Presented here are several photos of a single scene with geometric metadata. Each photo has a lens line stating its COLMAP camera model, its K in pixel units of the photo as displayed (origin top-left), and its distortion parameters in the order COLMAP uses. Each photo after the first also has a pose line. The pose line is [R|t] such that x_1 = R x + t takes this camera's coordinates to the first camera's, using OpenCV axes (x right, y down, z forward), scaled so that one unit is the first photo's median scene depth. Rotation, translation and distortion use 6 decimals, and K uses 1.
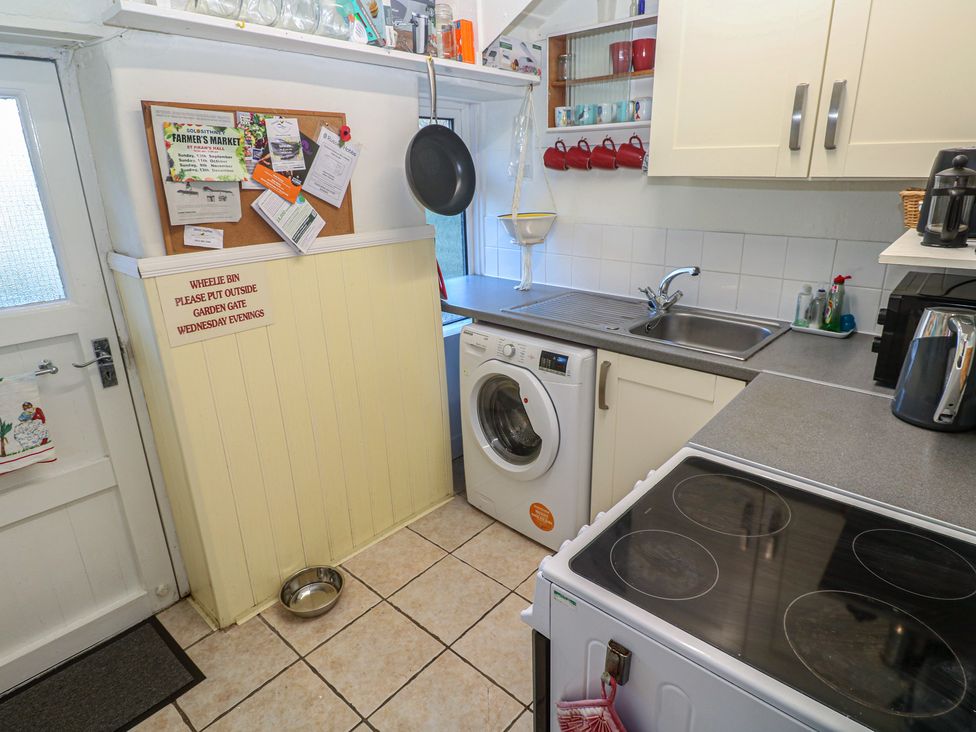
lens RADIAL K [[535.9, 0, 491.0], [0, 535.9, 359.8], [0, 0, 1]] dist [-0.017283, -0.006564]
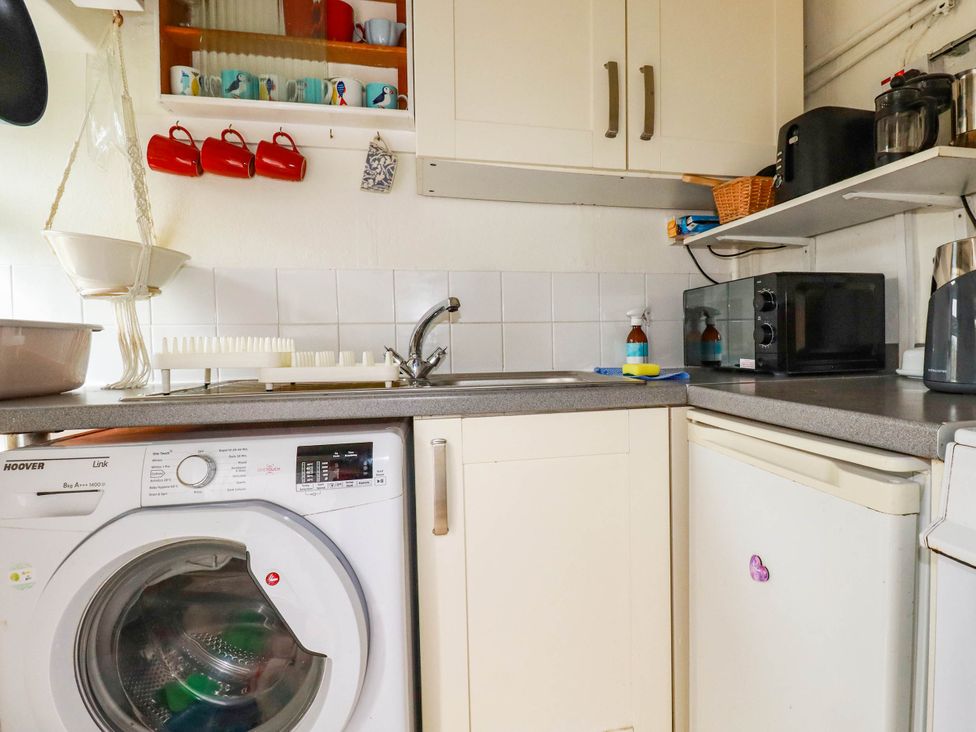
lens RADIAL K [[491.0, 0, 490.0], [0, 491.0, 361.8], [0, 0, 1]] dist [-0.013762, -0.004209]
pose [[0.584748, -0.023206, 0.810883, -0.126628], [0.262223, 0.951334, -0.161870, 0.020920], [-0.767664, 0.307285, 0.562377, 0.559679]]
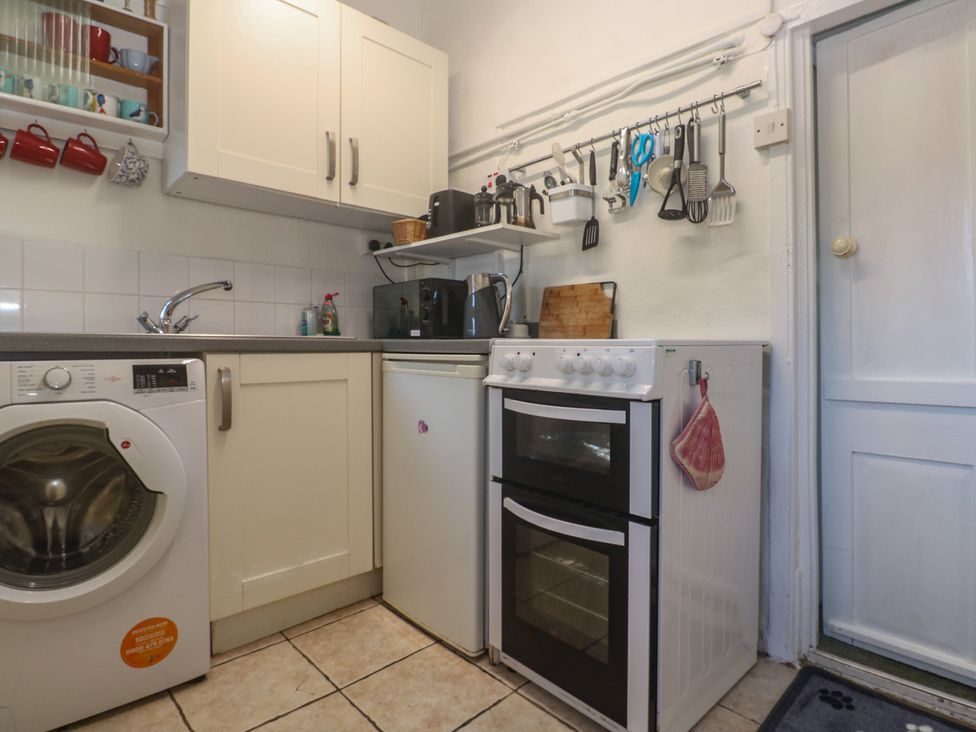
lens RADIAL K [[535.9, 0, 482.4], [0, 535.9, 369.6], [0, 0, 1]] dist [-0.017283, -0.006564]
pose [[0.100585, -0.013821, 0.994832, -0.469846], [0.314392, 0.949111, -0.018601, 0.123996], [-0.943949, 0.314638, 0.099812, 0.467185]]
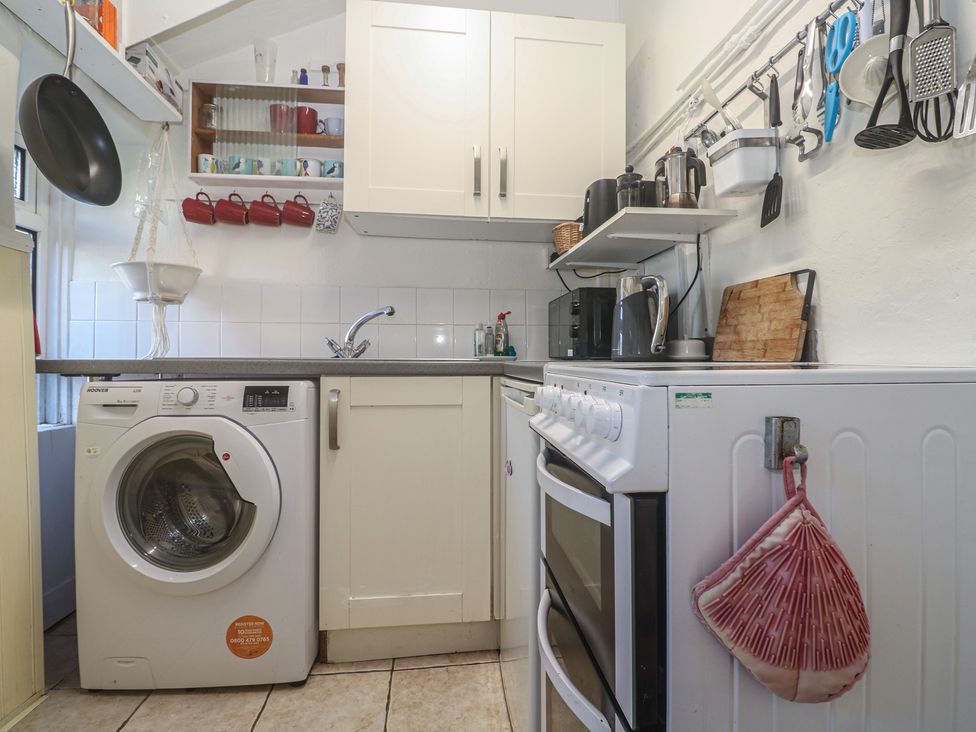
lens RADIAL K [[502.0, 0, 487.8], [0, 502.0, 362.8], [0, 0, 1]] dist [-0.013176, -0.004204]
pose [[0.666062, 0.026252, 0.745435, -0.186758], [0.219616, 0.948178, -0.229624, 0.171589], [-0.712833, 0.316653, 0.625780, 0.263442]]
